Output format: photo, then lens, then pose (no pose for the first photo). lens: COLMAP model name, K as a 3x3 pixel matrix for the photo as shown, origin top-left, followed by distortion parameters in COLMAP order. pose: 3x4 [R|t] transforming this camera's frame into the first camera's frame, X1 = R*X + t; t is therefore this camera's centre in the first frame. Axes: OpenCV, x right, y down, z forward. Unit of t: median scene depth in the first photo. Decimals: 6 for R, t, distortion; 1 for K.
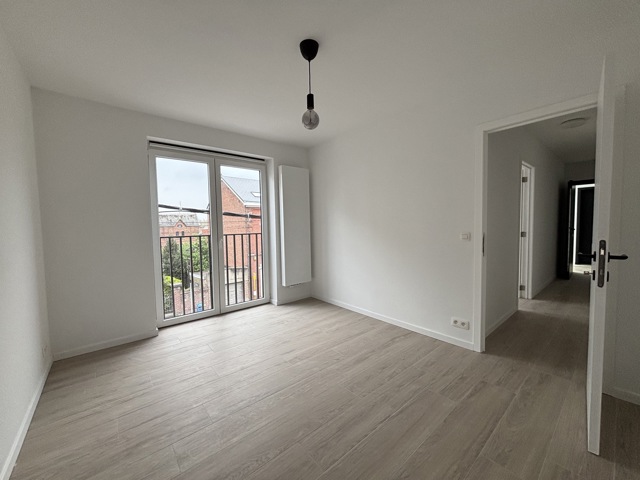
lens RADIAL K [[257.0, 0, 303.1], [0, 257.0, 238.9], [0, 0, 1]] dist [0.001658, -0.000999]
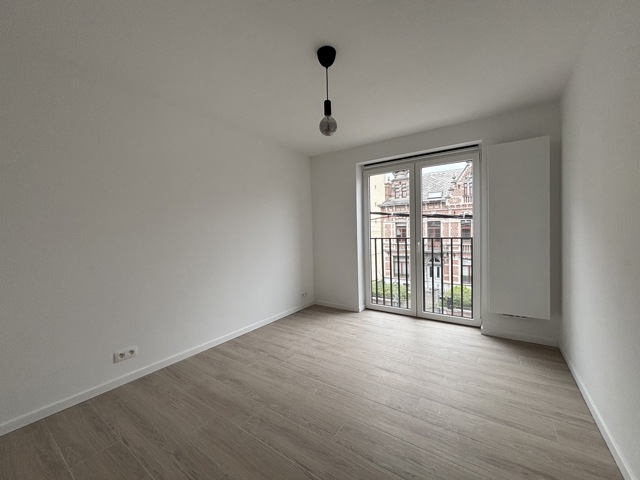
lens RADIAL K [[257.0, 0, 334.7], [0, 257.0, 236.6], [0, 0, 1]] dist [0.001658, -0.000999]
pose [[0.298957, 0.029160, -0.953821, 0.526556], [-0.034215, 0.999218, 0.019824, -0.029132], [0.953653, 0.026708, 0.299721, 0.388020]]
